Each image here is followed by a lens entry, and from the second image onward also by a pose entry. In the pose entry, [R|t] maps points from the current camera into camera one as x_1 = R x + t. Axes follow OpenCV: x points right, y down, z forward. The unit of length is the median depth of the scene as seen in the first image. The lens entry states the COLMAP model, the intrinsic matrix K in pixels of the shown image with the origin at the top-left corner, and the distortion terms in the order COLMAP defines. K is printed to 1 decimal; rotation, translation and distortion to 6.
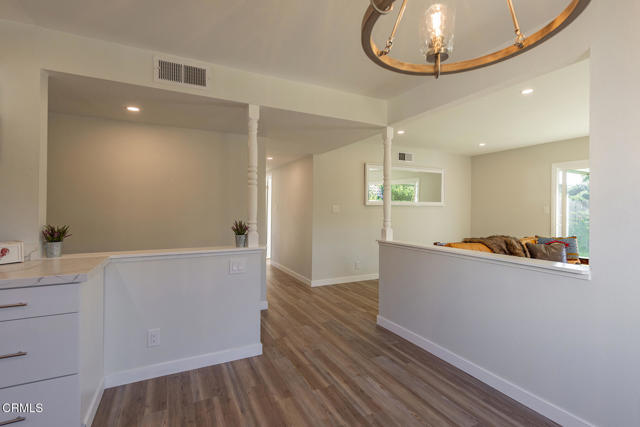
lens RADIAL K [[301.3, 0, 321.0], [0, 301.3, 208.9], [0, 0, 1]] dist [0.002459, 0.000167]
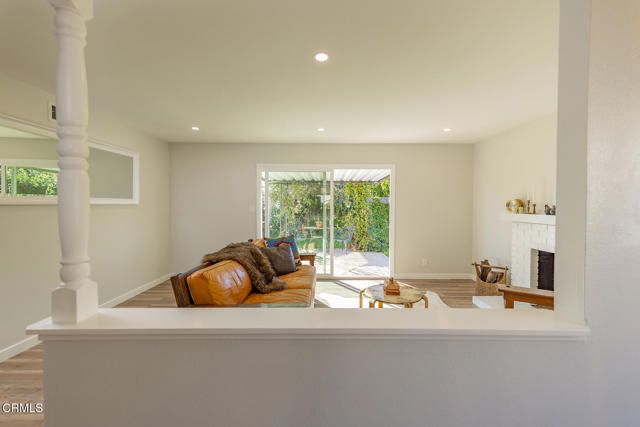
lens RADIAL K [[261.2, 0, 320.0], [0, 261.2, 207.1], [0, 0, 1]] dist [0.020234, 0.000045]
pose [[0.431843, -0.013289, 0.901851, 0.043030], [0.000220, 0.999893, 0.014629, -0.012894], [-0.901949, -0.006119, 0.431799, 0.368489]]
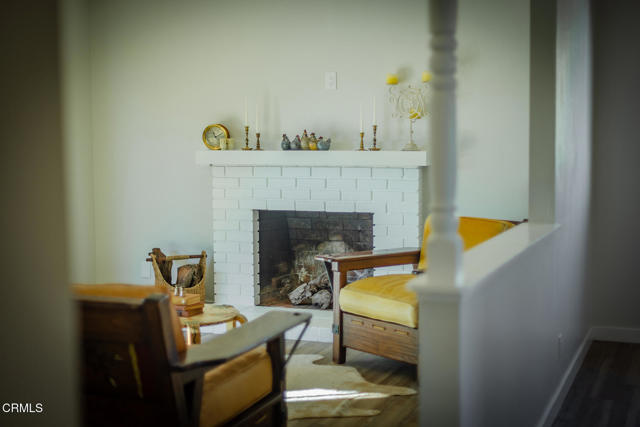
lens RADIAL K [[919.5, 0, 320.0], [0, 919.5, 213.5], [0, 0, 1]] dist [-0.044295, -0.037208]
pose [[-0.660016, -0.066096, 0.748338, -0.162186], [-0.000123, 0.996132, 0.087874, -0.011986], [-0.751251, 0.057907, -0.657471, 0.885539]]
